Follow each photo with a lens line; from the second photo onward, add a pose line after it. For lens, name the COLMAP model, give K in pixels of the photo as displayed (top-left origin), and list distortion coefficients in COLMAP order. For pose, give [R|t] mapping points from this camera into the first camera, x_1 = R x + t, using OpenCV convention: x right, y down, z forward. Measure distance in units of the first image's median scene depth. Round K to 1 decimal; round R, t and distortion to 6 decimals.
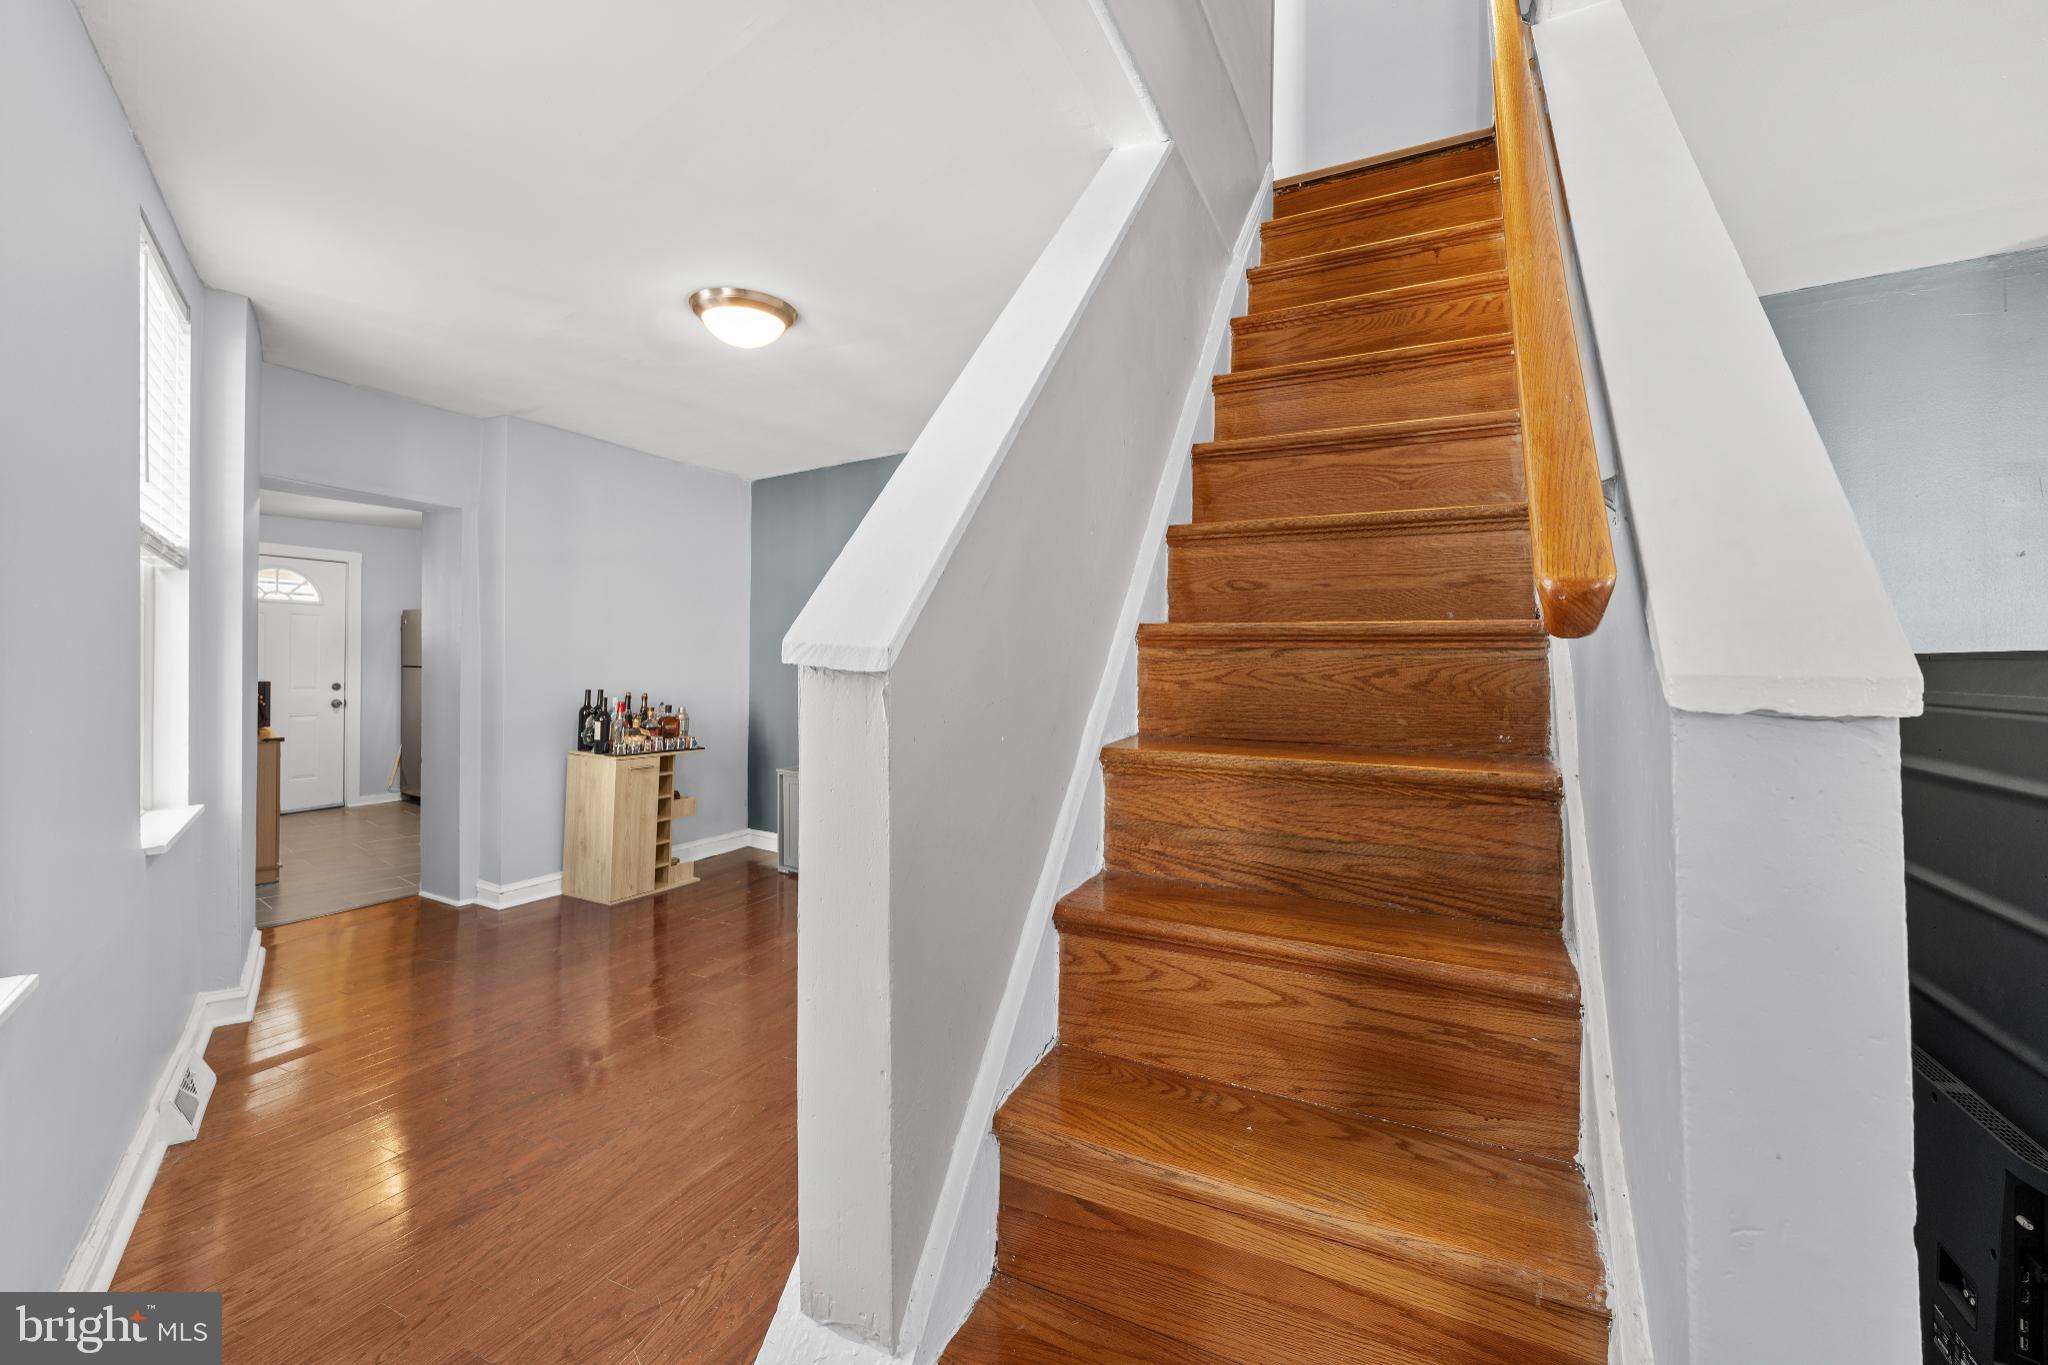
lens RADIAL K [[859.8, 0, 1027.5], [0, 859.8, 664.0], [0, 0, 1]] dist [0.000951, -0.000223]
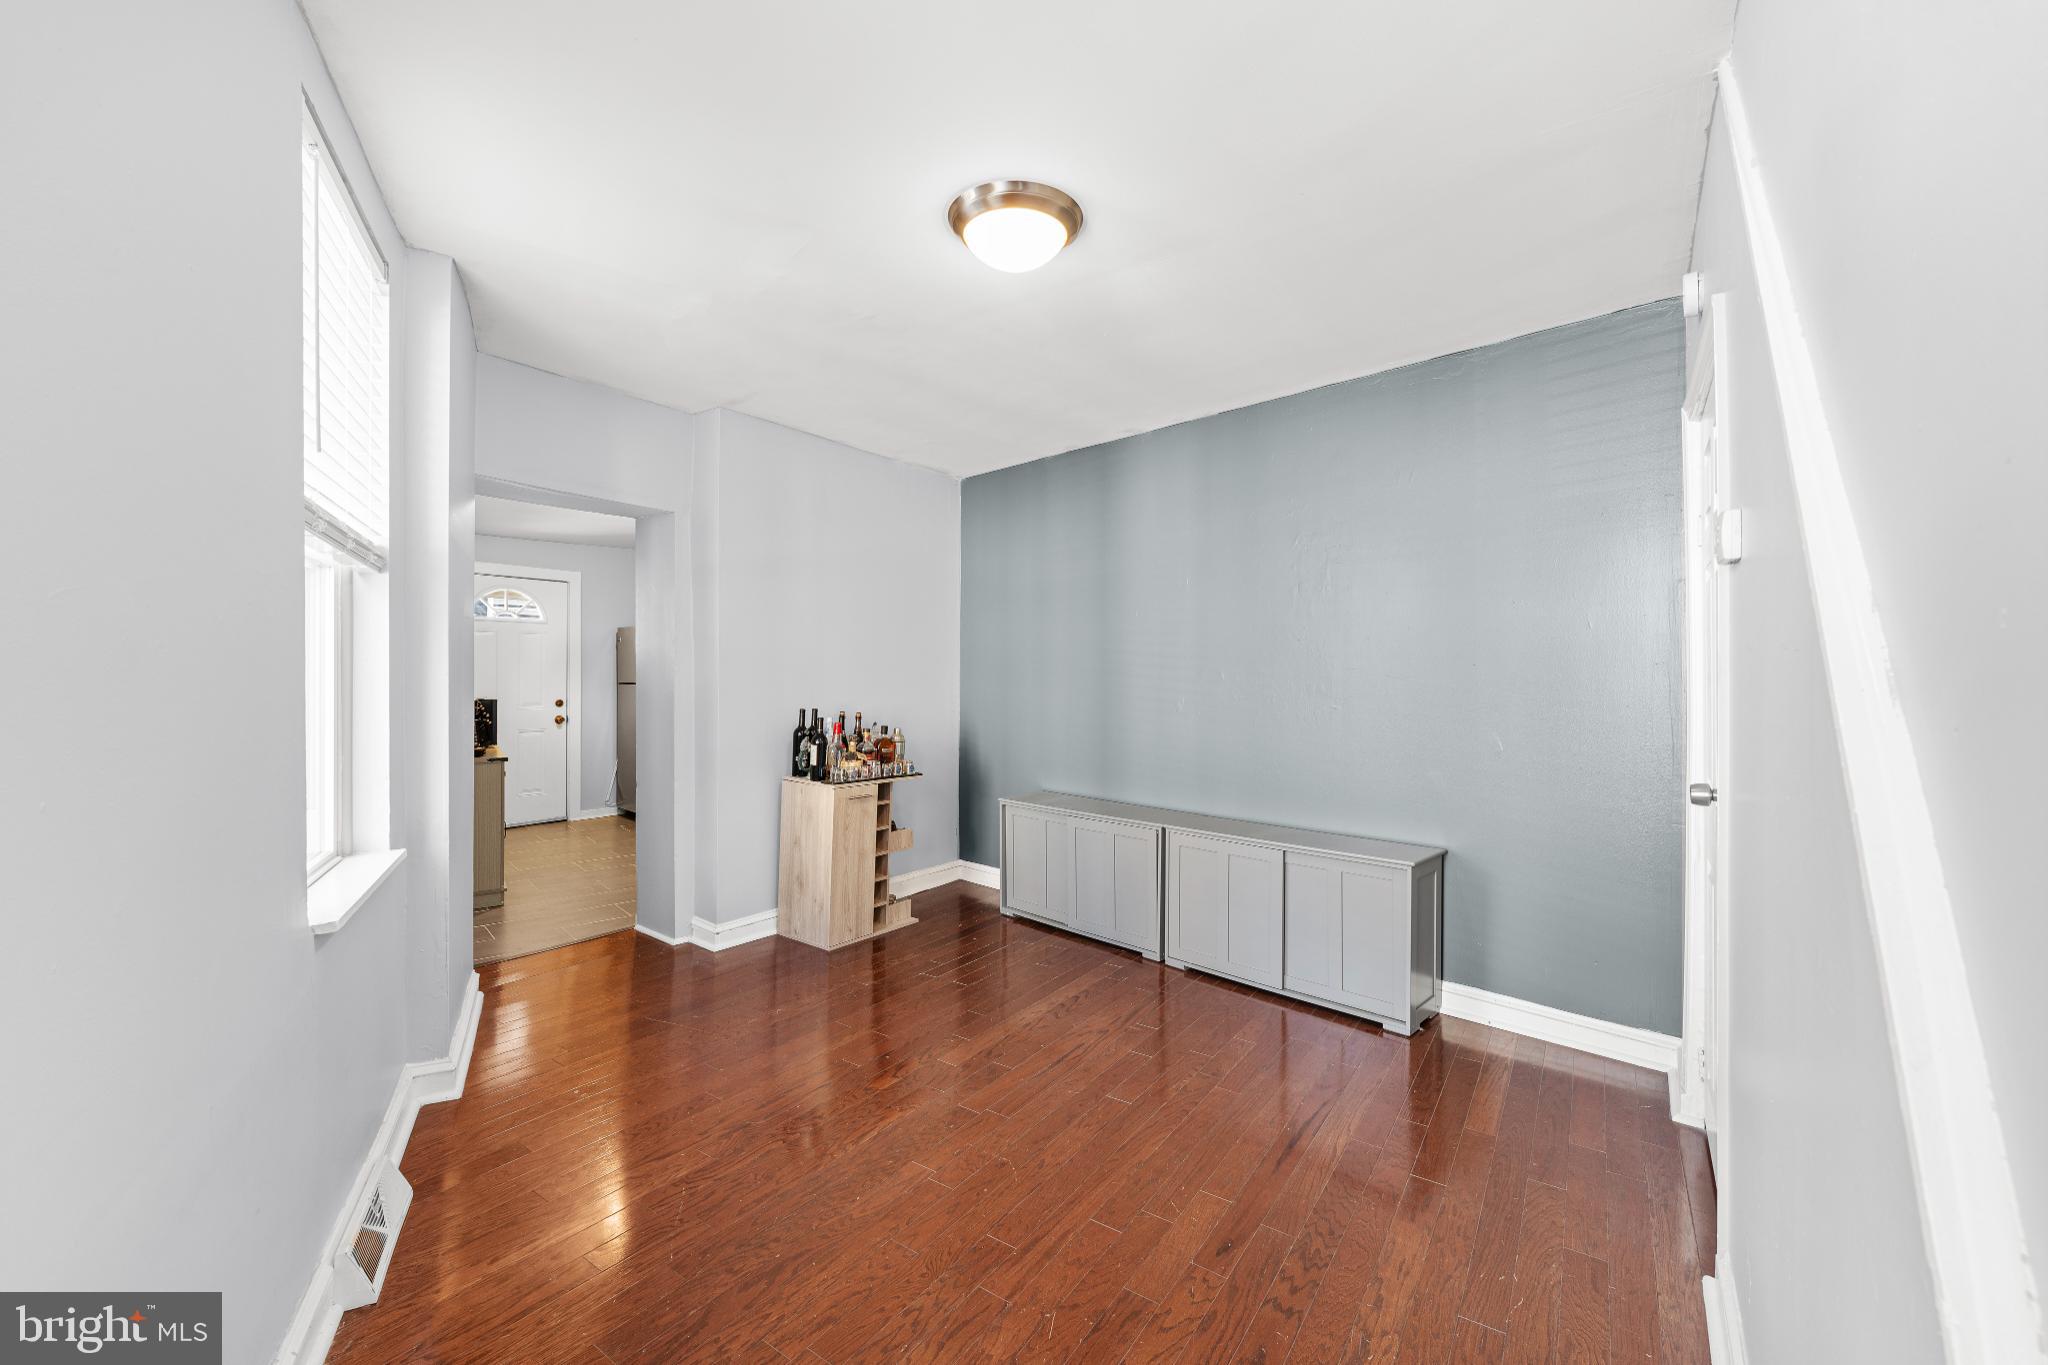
lens RADIAL K [[831.7, 0, 1024.0], [0, 831.7, 682.5], [0, 0, 1]] dist [0.015245, -0.007157]
pose [[0.984587, -0.003261, -0.174865, -0.129893], [0.004179, 0.999979, 0.004878, -0.001343], [0.174845, -0.005534, 0.984580, 0.180004]]
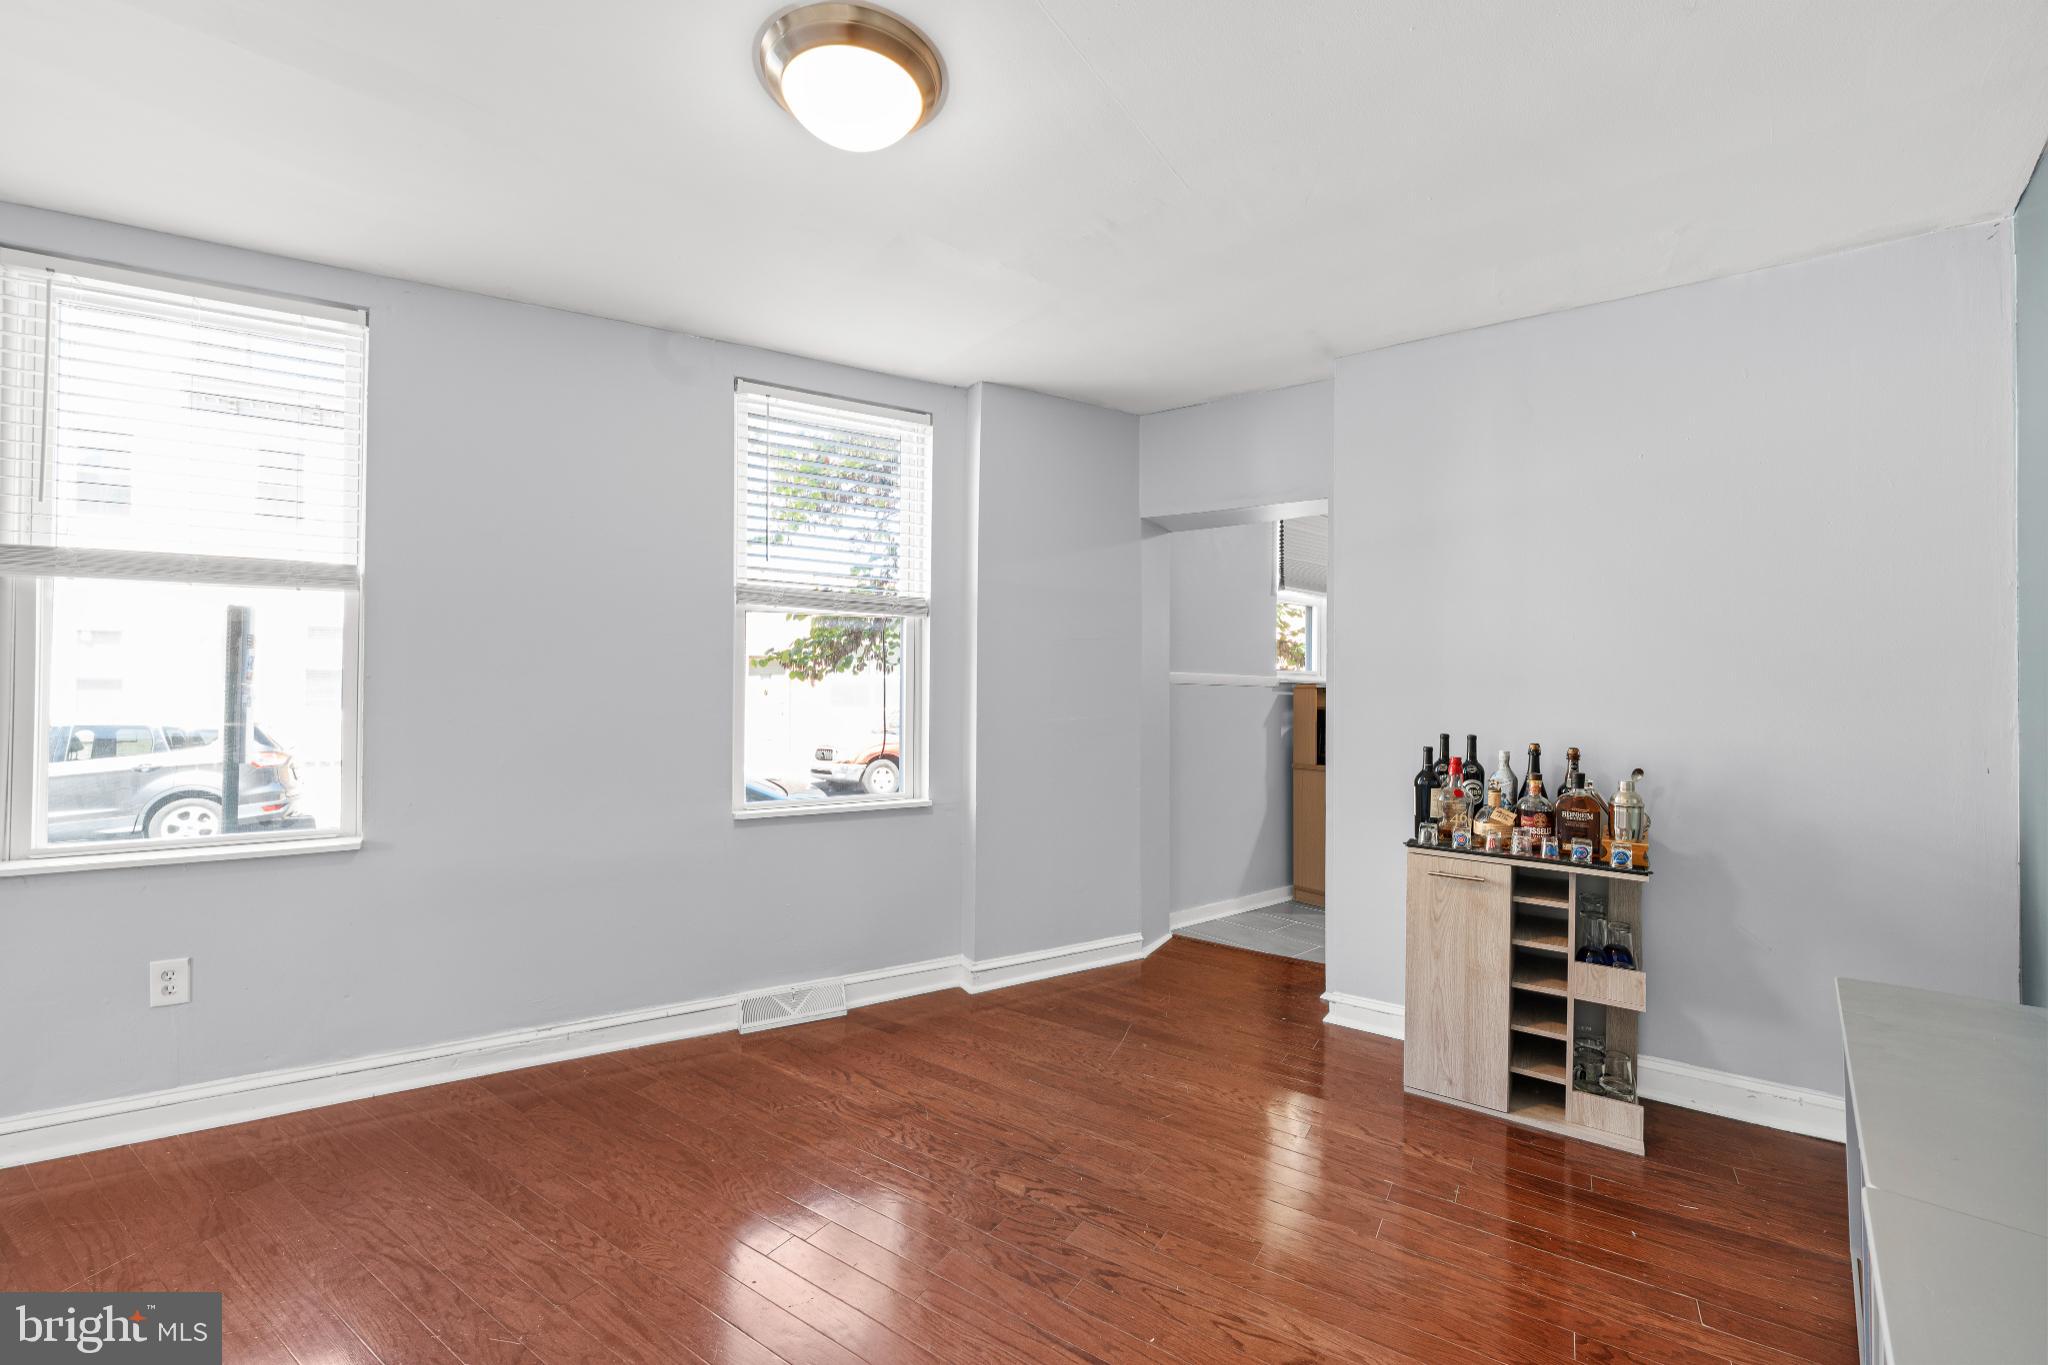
lens RADIAL K [[831.7, 0, 1024.0], [0, 831.7, 682.5], [0, 0, 1]] dist [0.015245, -0.007157]
pose [[-0.162088, -0.014641, -0.986668, 0.139078], [-0.004452, 0.999891, -0.014106, 0.002303], [0.986766, 0.002106, -0.162135, 0.810205]]
